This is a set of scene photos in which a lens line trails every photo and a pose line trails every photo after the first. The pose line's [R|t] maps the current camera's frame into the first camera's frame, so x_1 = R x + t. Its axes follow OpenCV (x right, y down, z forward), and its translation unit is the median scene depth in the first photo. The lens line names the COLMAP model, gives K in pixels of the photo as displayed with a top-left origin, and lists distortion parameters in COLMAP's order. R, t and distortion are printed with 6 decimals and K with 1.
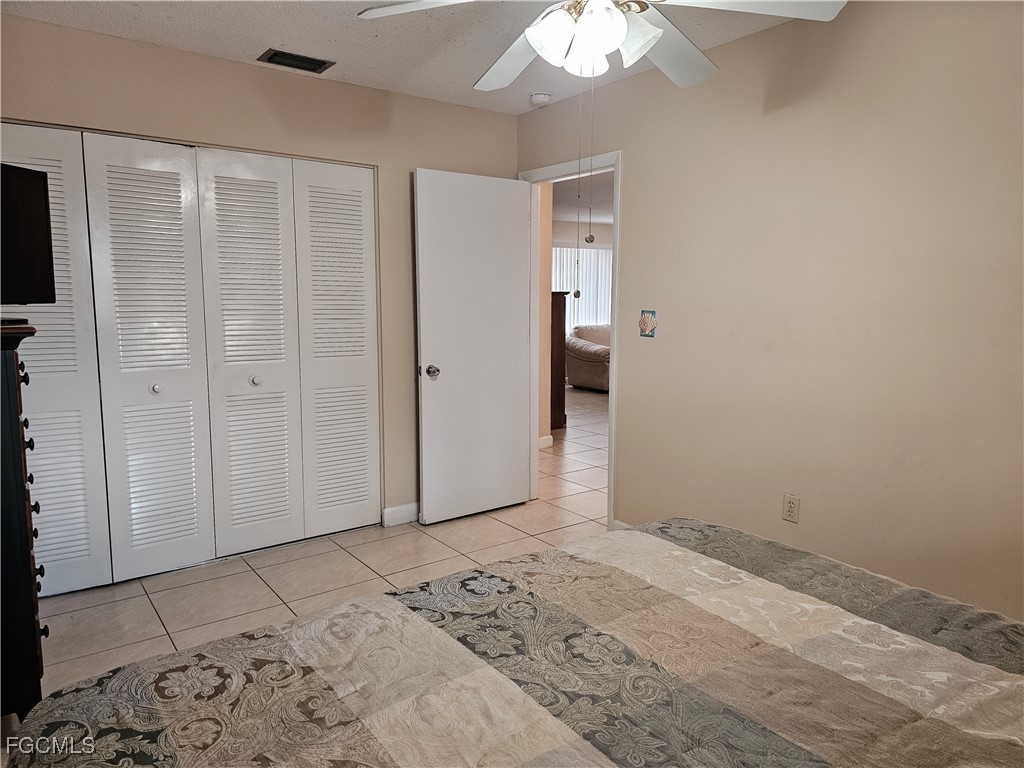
lens RADIAL K [[690.4, 0, 512.0], [0, 690.4, 384.0], [0, 0, 1]] dist [0.080746, -0.074585]
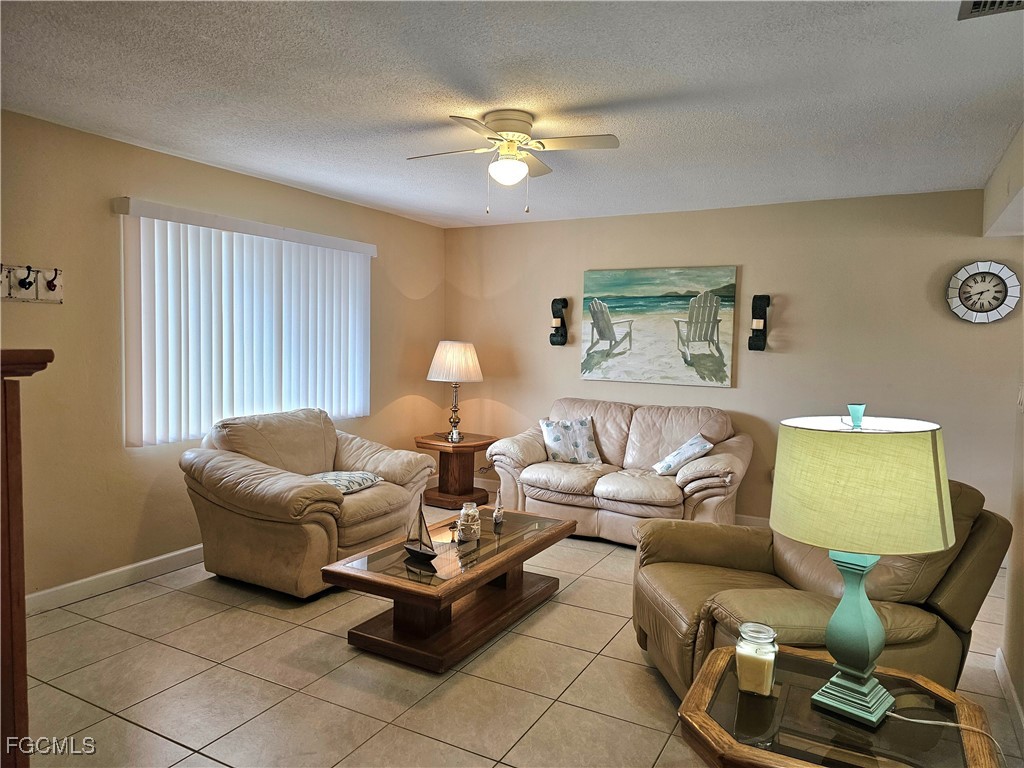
lens RADIAL K [[690.4, 0, 512.0], [0, 690.4, 384.0], [0, 0, 1]] dist [0.080746, -0.074585]
pose [[0.909400, -0.017830, 0.415540, 0.077124], [0.042538, 0.997829, -0.050279, -0.077856], [-0.413741, 0.063400, 0.908184, 0.573006]]
